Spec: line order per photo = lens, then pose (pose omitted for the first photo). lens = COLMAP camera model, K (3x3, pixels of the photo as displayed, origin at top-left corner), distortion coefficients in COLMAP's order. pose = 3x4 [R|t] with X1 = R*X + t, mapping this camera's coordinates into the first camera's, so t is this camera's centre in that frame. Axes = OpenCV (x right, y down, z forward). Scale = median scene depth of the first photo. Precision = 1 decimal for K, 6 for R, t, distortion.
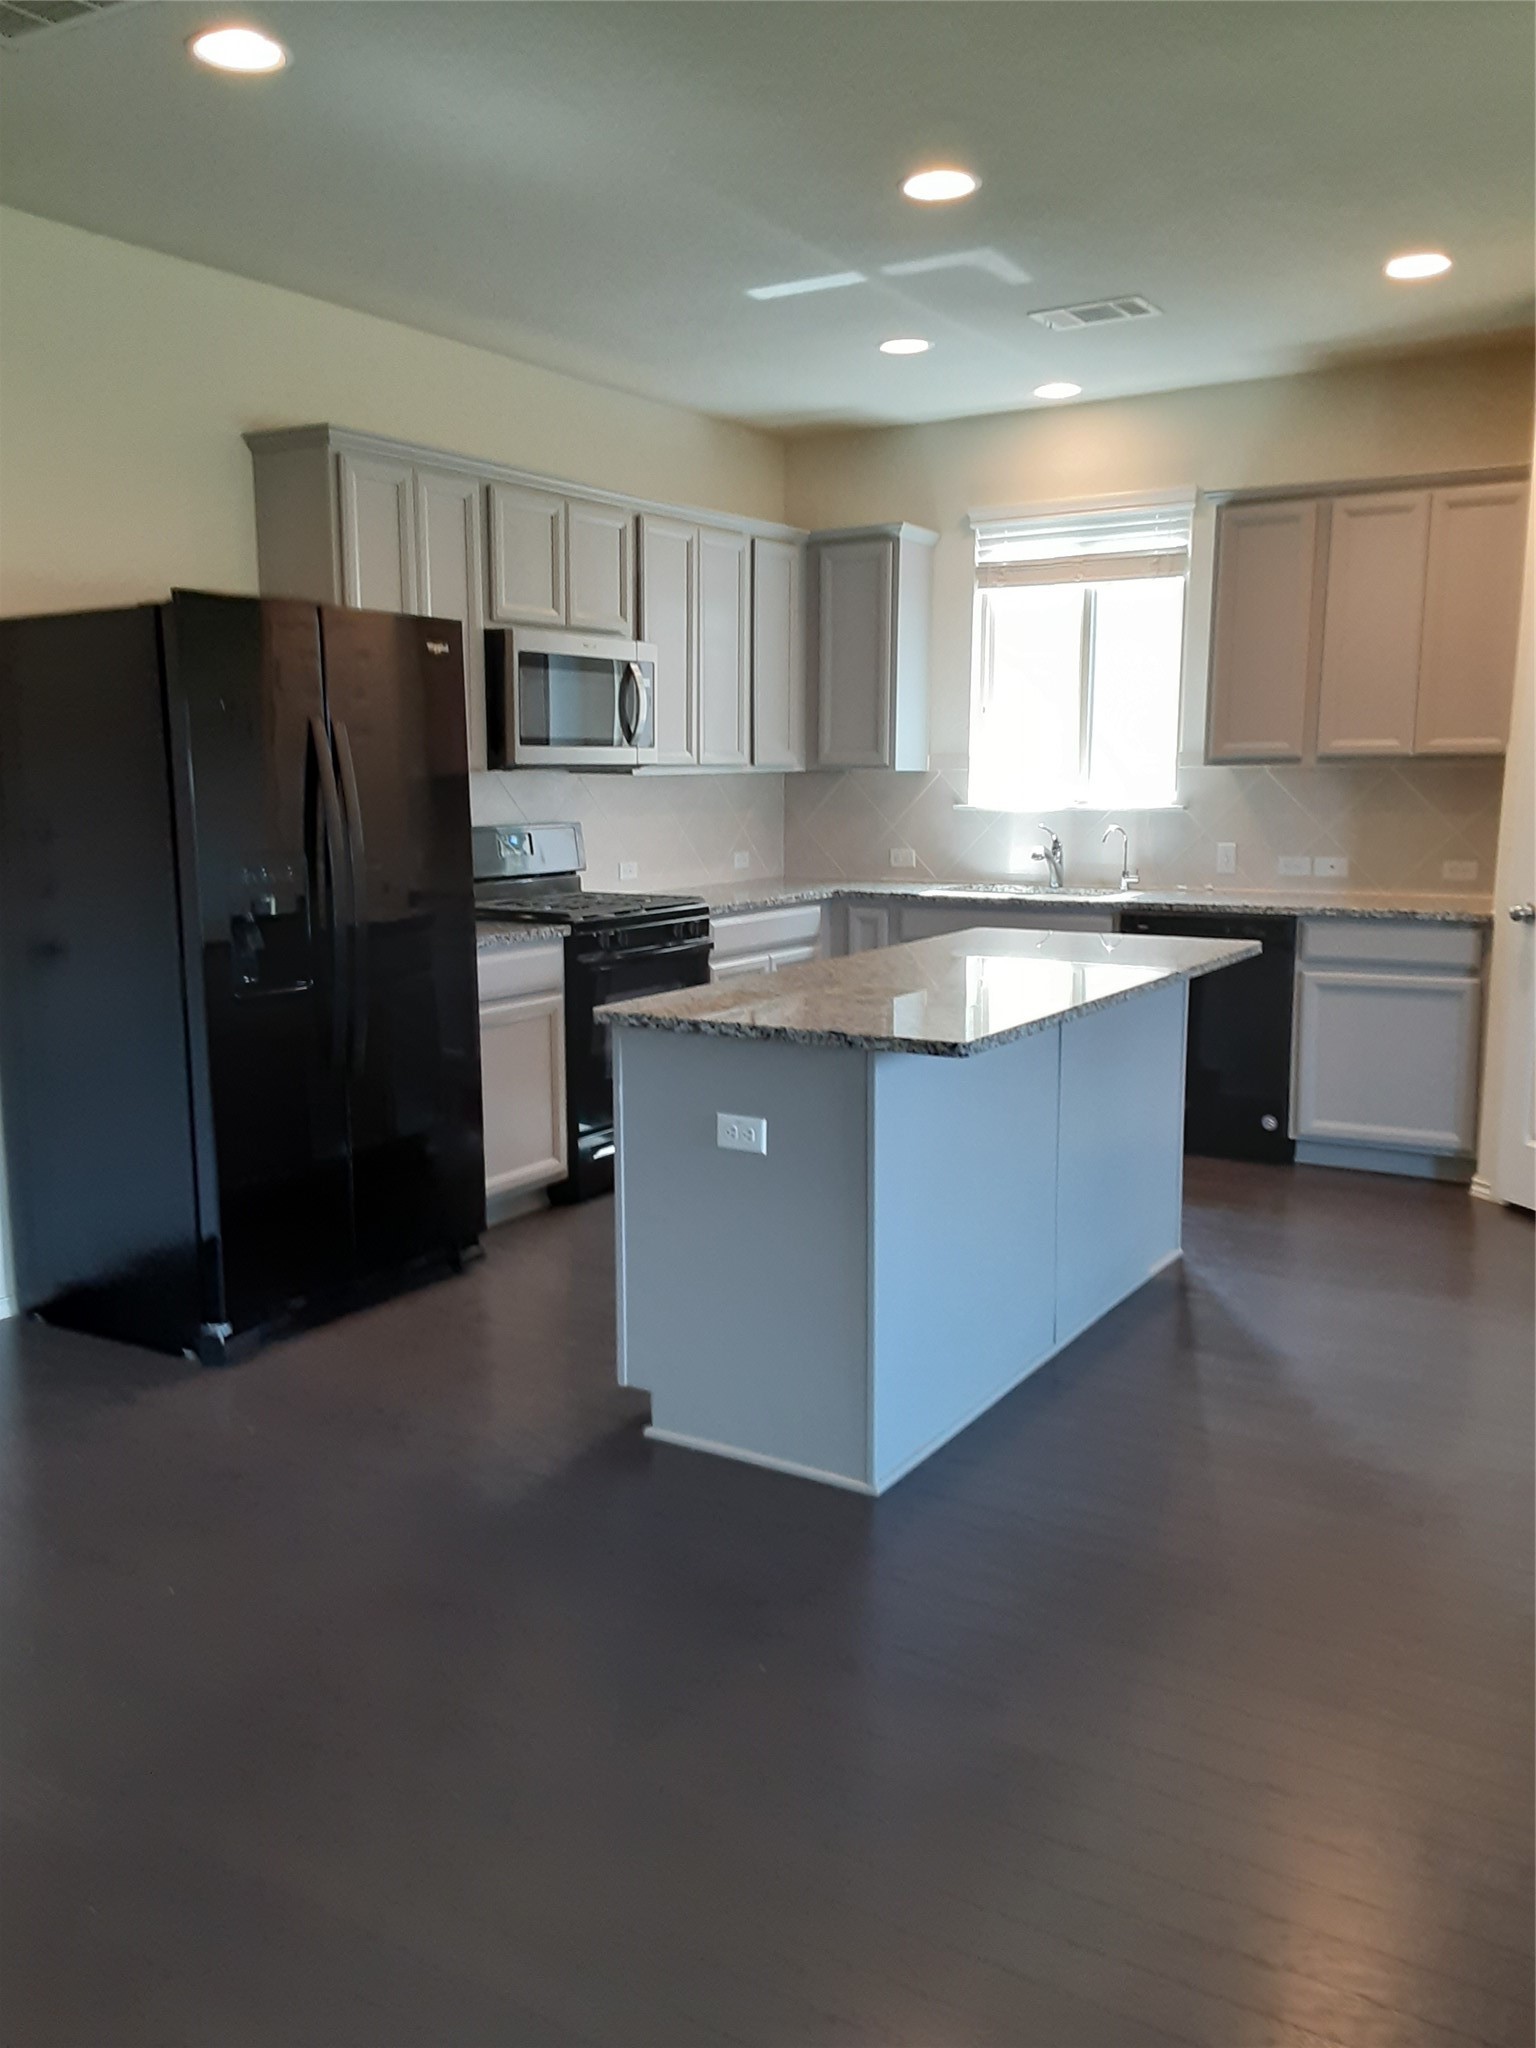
lens RADIAL K [[1641.1, 0, 768.0], [0, 1641.1, 1024.0], [0, 0, 1]] dist [0.074479, 0.002572]
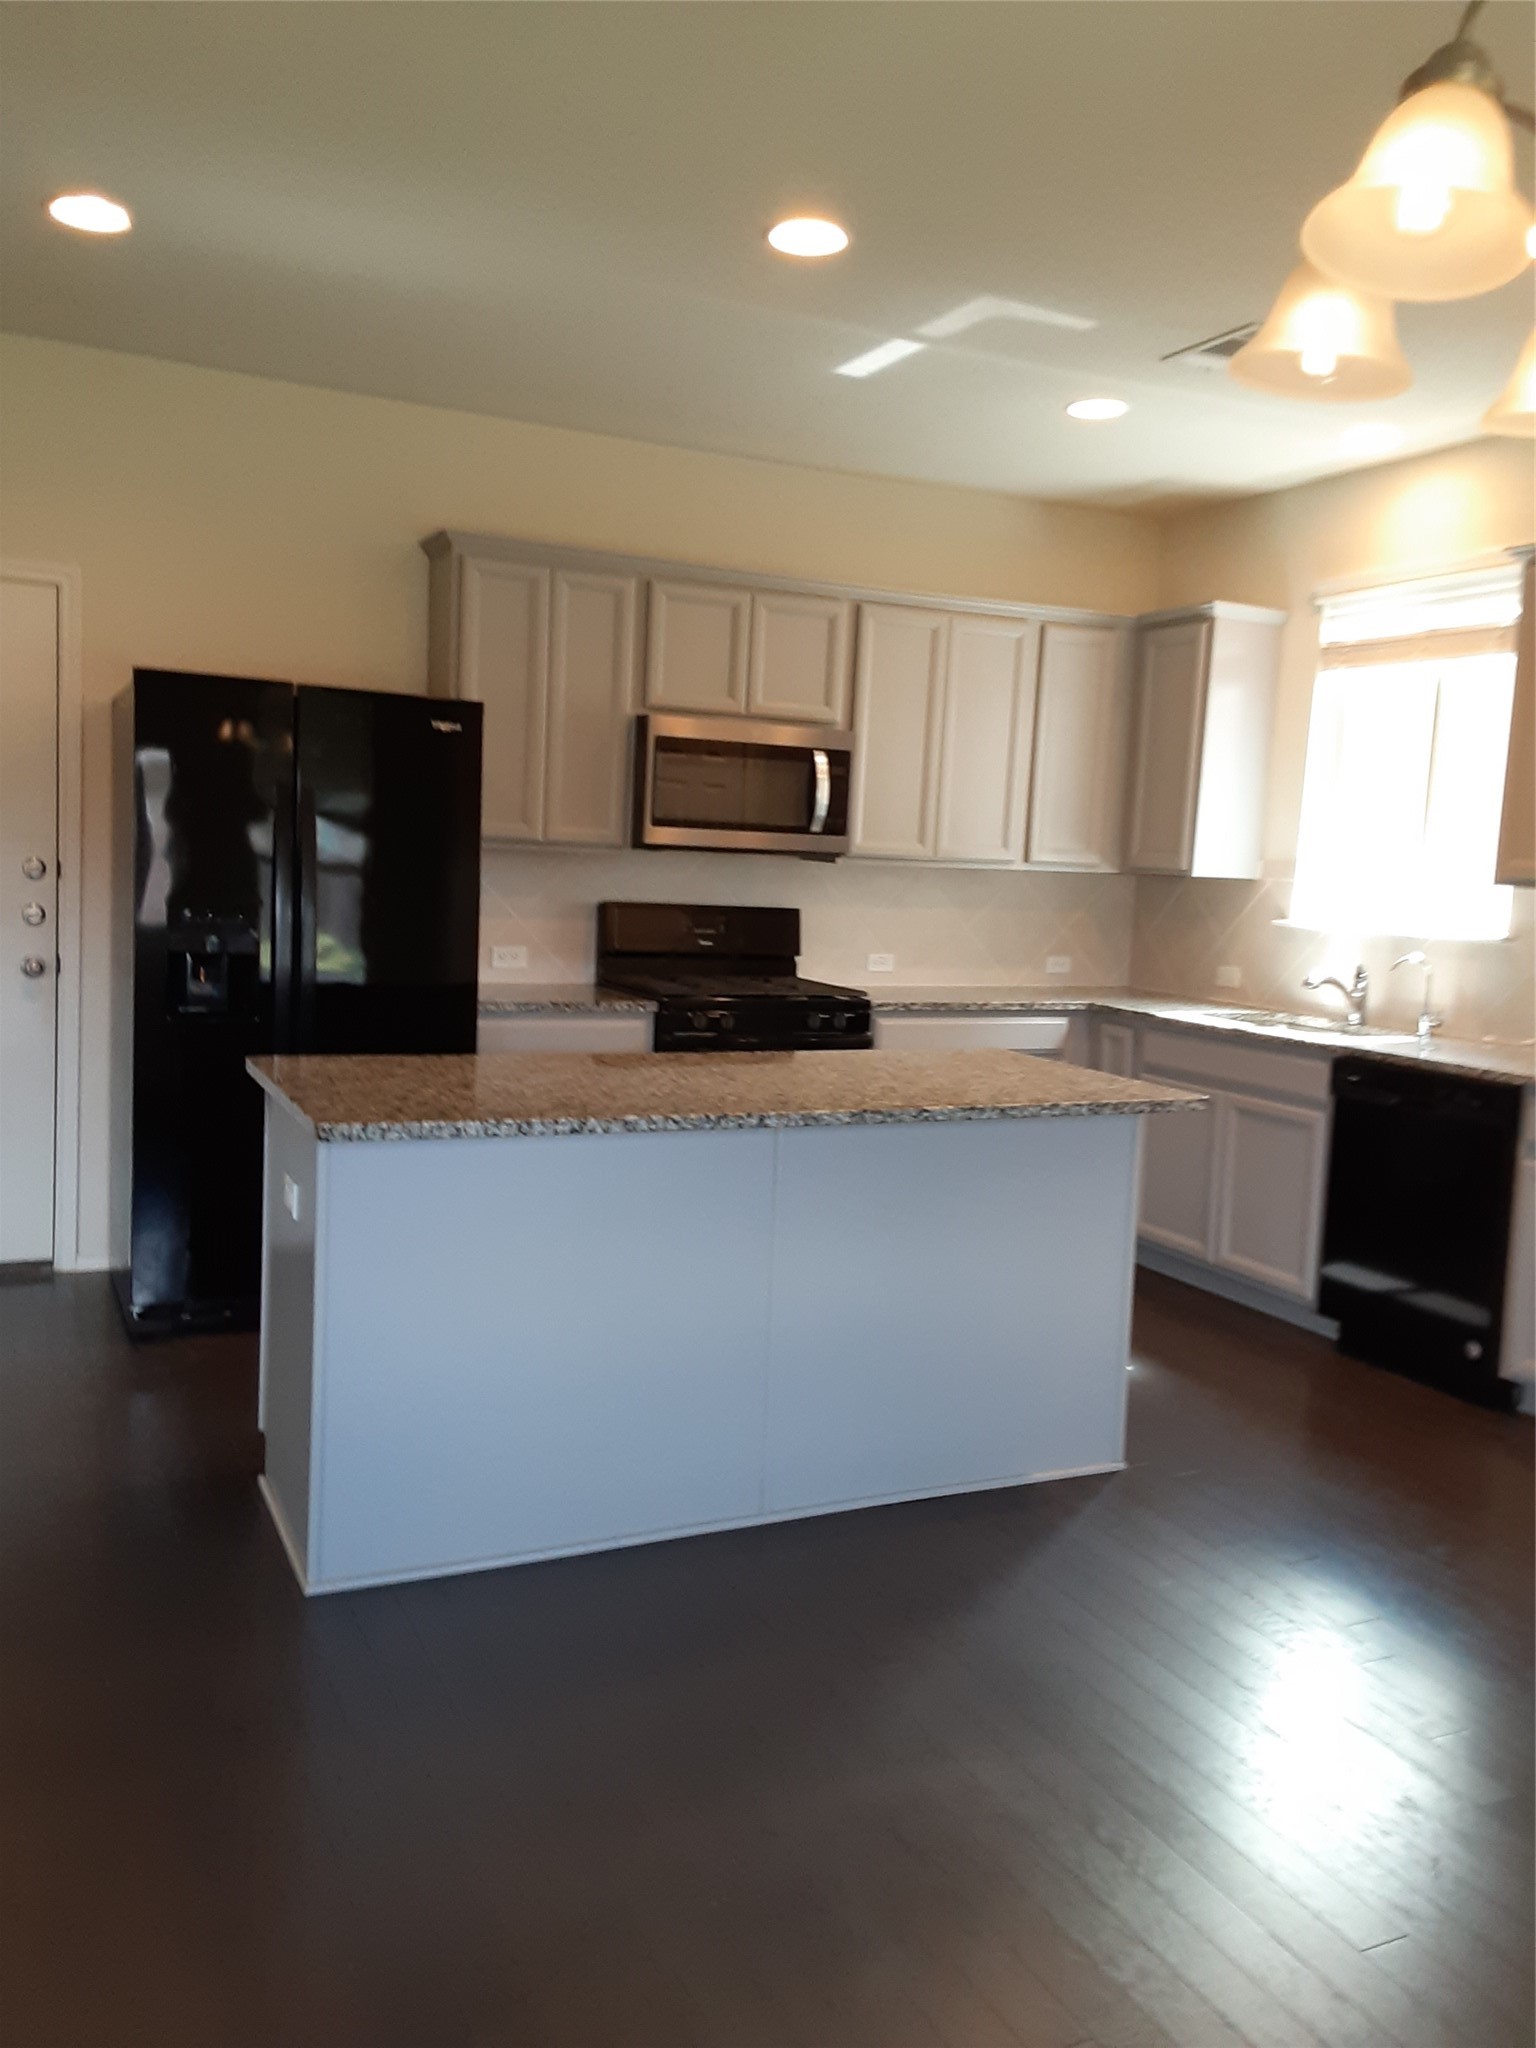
lens RADIAL K [[1621.8, 0, 768.0], [0, 1621.8, 1024.0], [0, 0, 1]] dist [0.092650, -0.002512]
pose [[0.844187, 0.101627, -0.526327, 0.368256], [-0.133569, 0.990774, -0.022929, -0.025539], [0.519141, 0.089658, 0.849973, 0.145594]]
